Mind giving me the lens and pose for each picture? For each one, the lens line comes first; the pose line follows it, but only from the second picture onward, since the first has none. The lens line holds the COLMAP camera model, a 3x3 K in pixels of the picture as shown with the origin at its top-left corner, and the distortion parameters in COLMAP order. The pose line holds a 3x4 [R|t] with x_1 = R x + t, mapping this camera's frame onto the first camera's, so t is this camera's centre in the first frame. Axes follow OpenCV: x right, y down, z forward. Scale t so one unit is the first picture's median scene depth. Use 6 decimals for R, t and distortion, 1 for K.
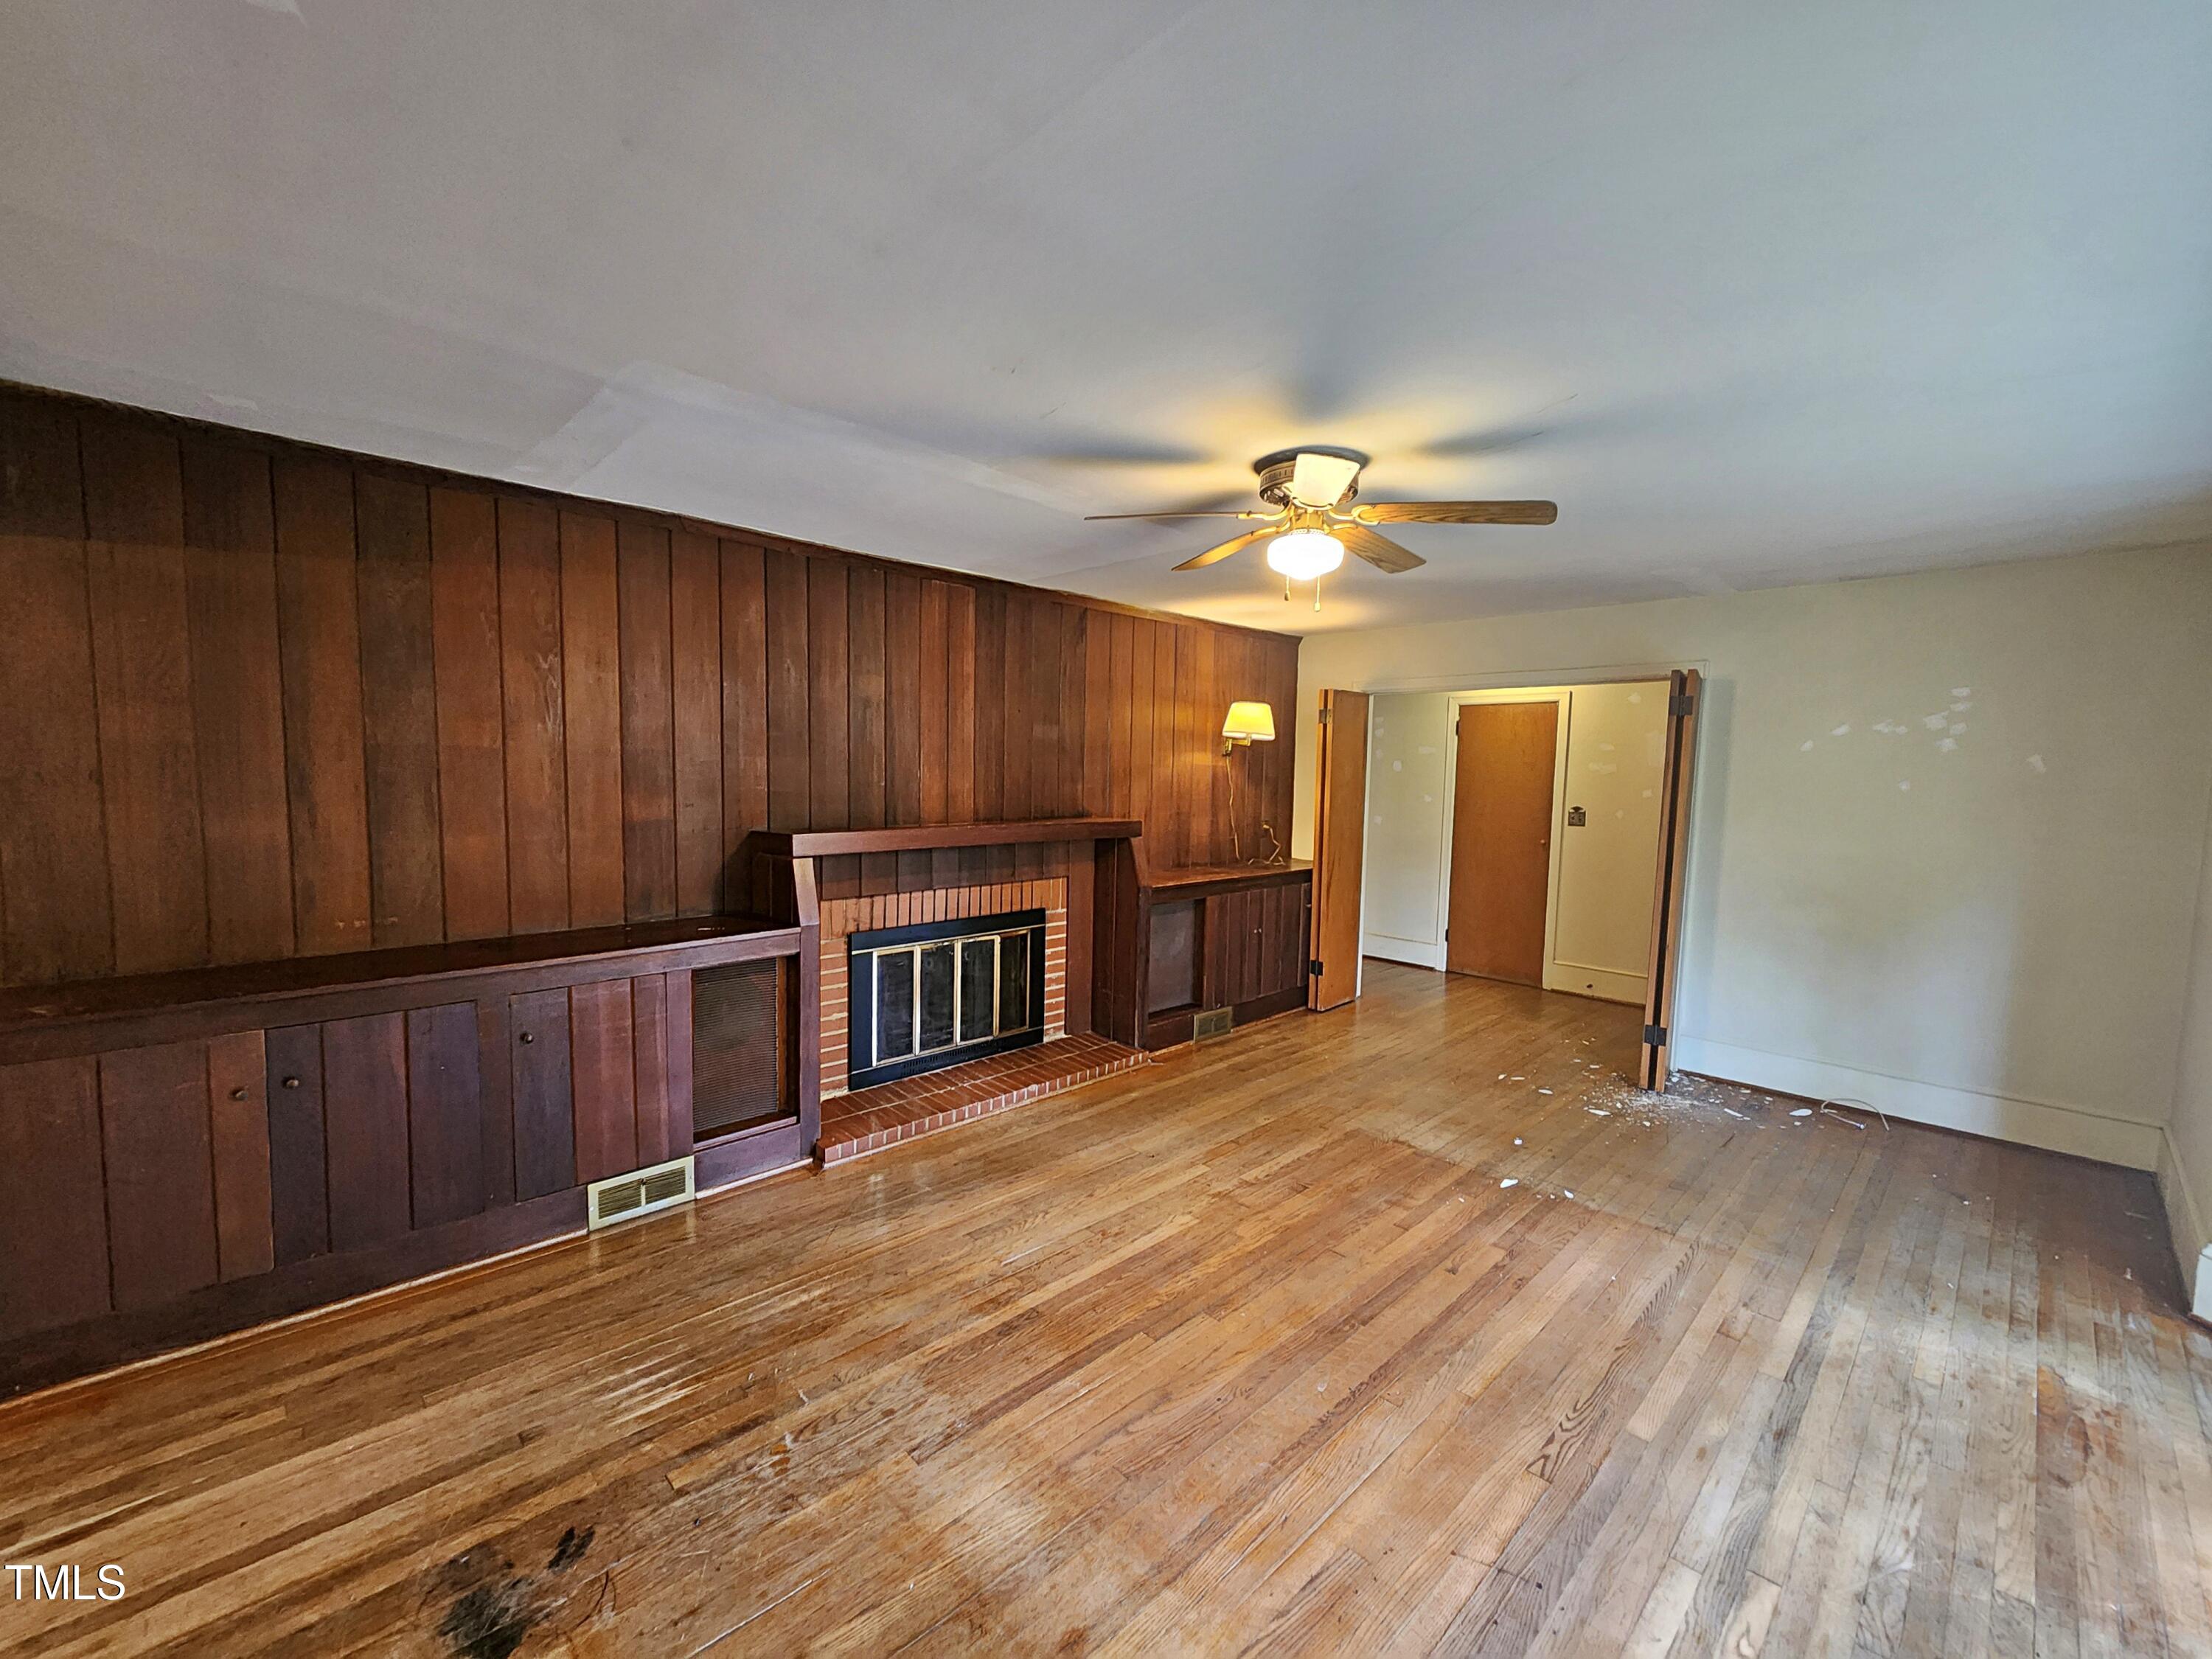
lens RADIAL K [[916.0, 0, 1106.0], [0, 916.0, 829.5], [0, 0, 1]] dist [0.000243, 0.000066]
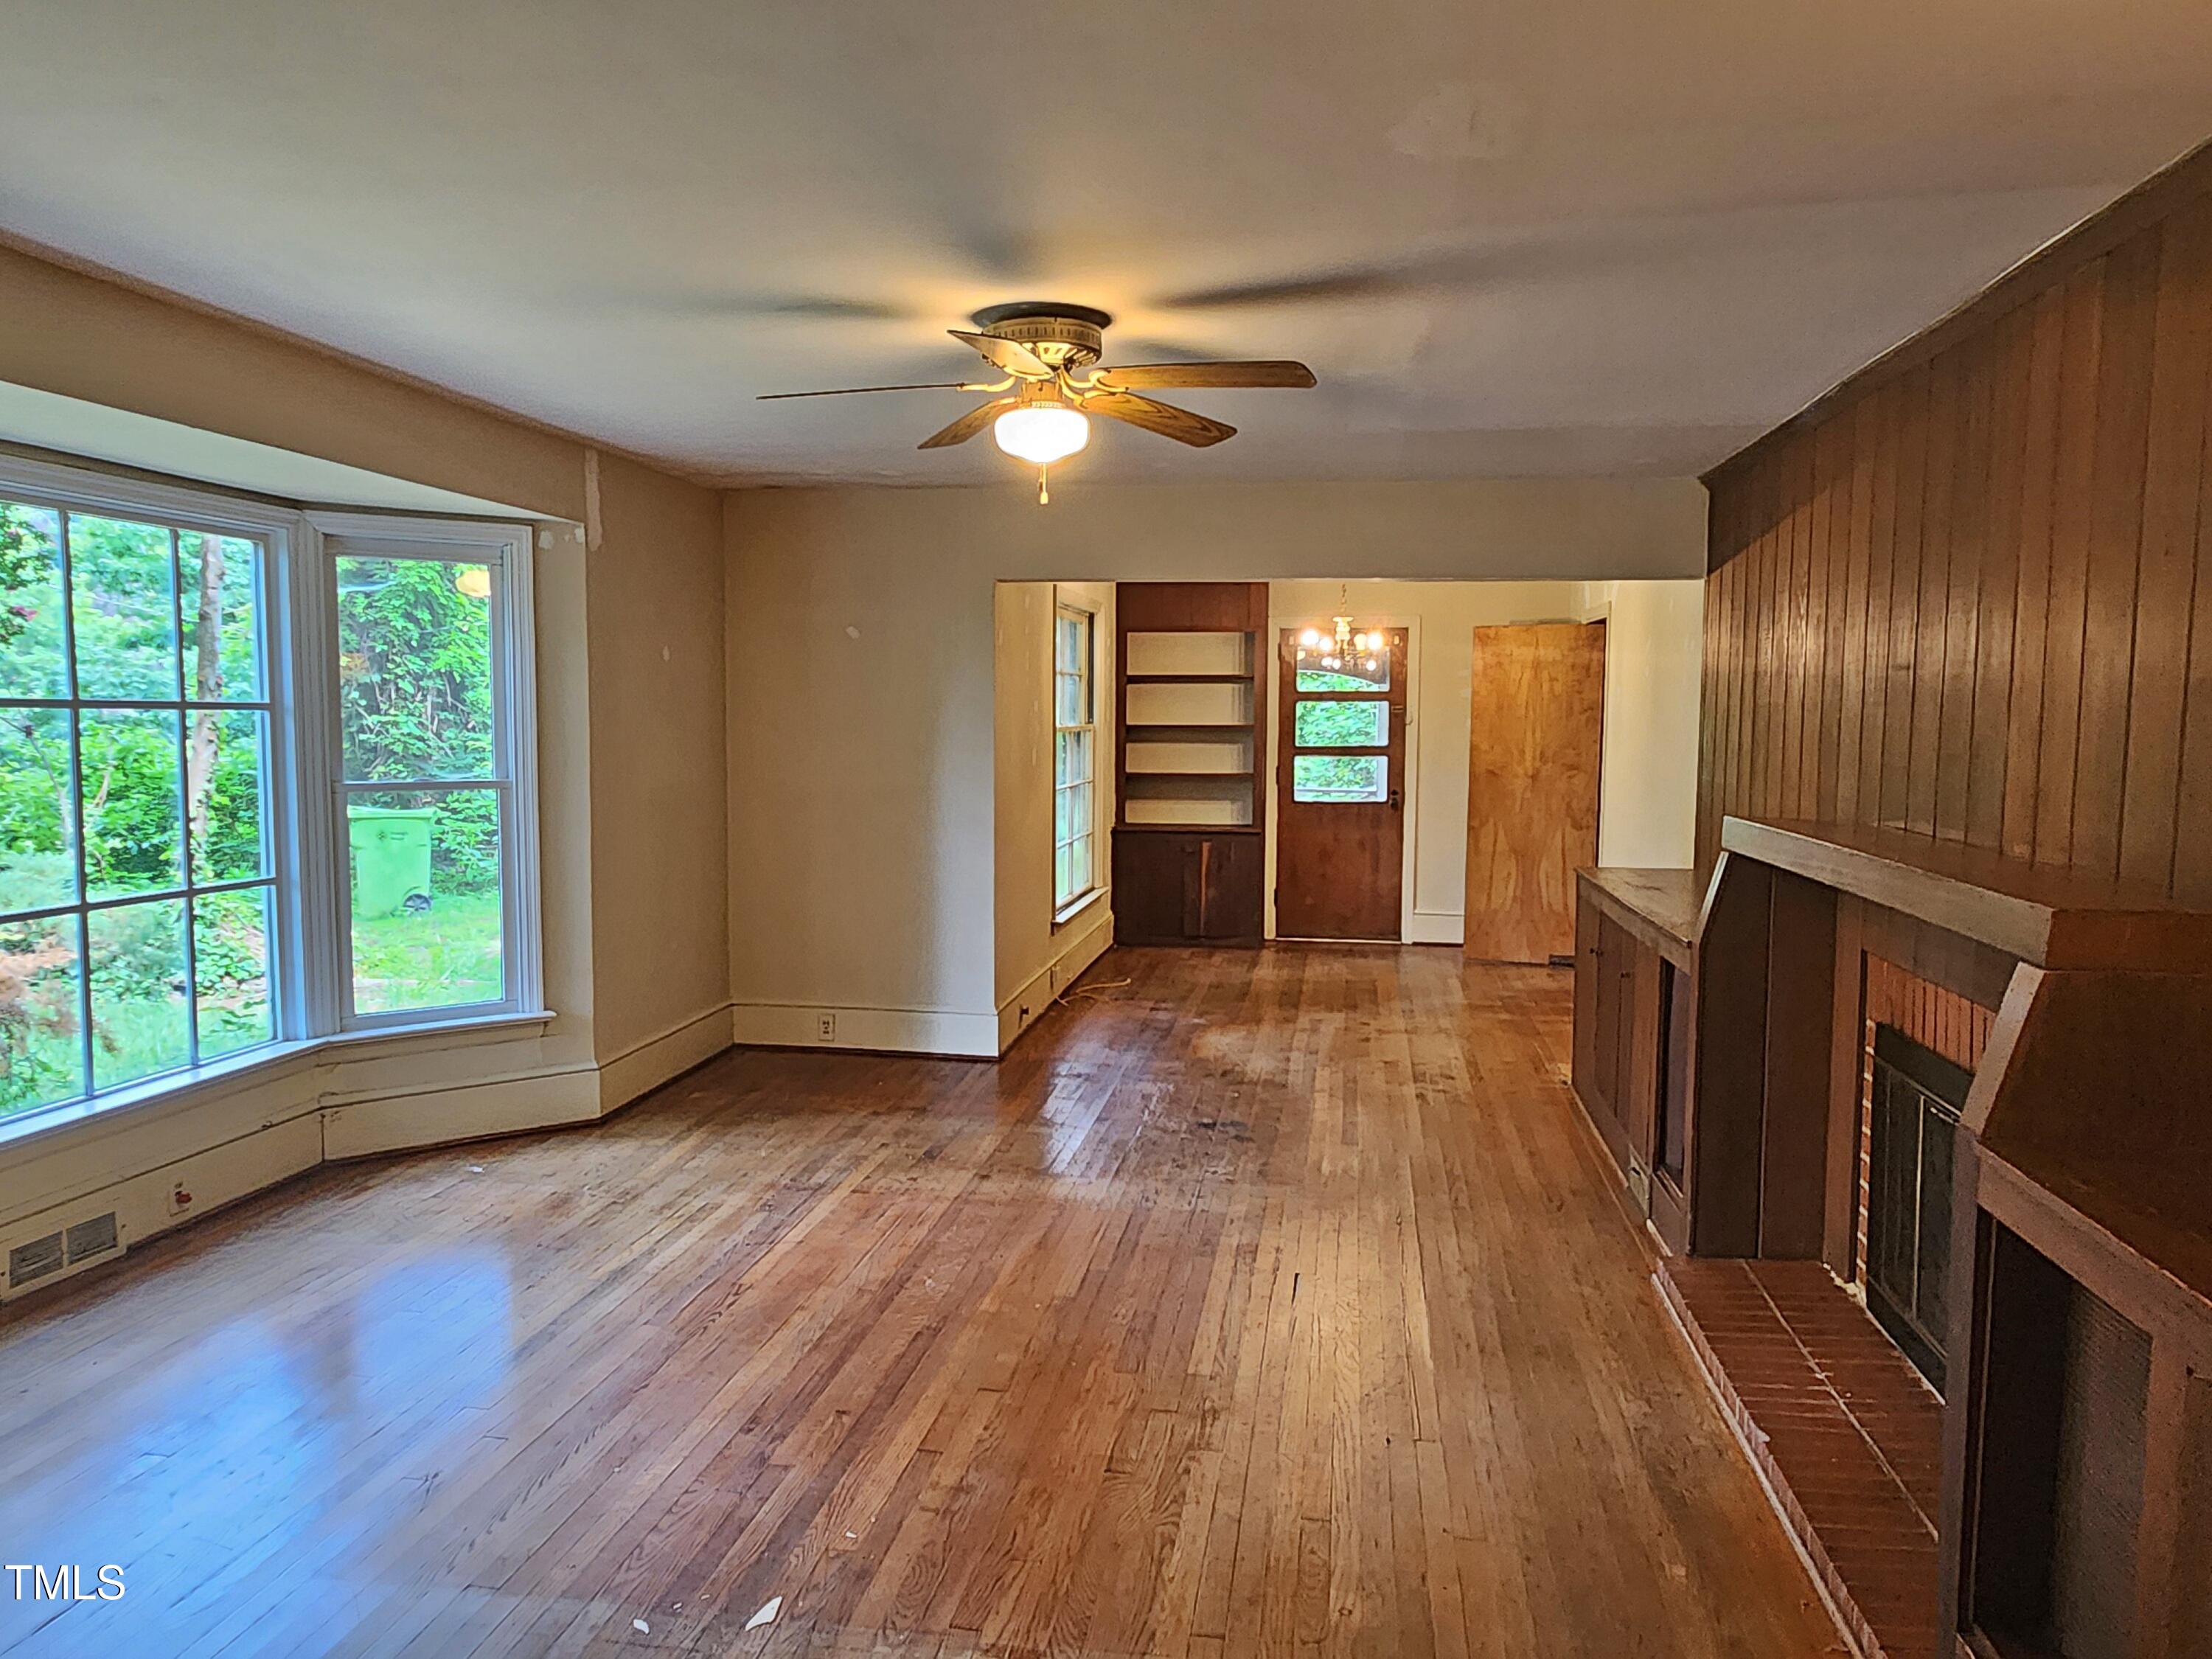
lens RADIAL K [[1495.5, 0, 1106.0], [0, 1495.5, 829.5], [0, 0, 1]] dist [0.000915, 0.000257]
pose [[-0.805119, 0.023075, -0.592664, 0.984348], [-0.064036, 0.990020, 0.125536, -0.139140], [0.589646, 0.139023, -0.795607, 2.193230]]
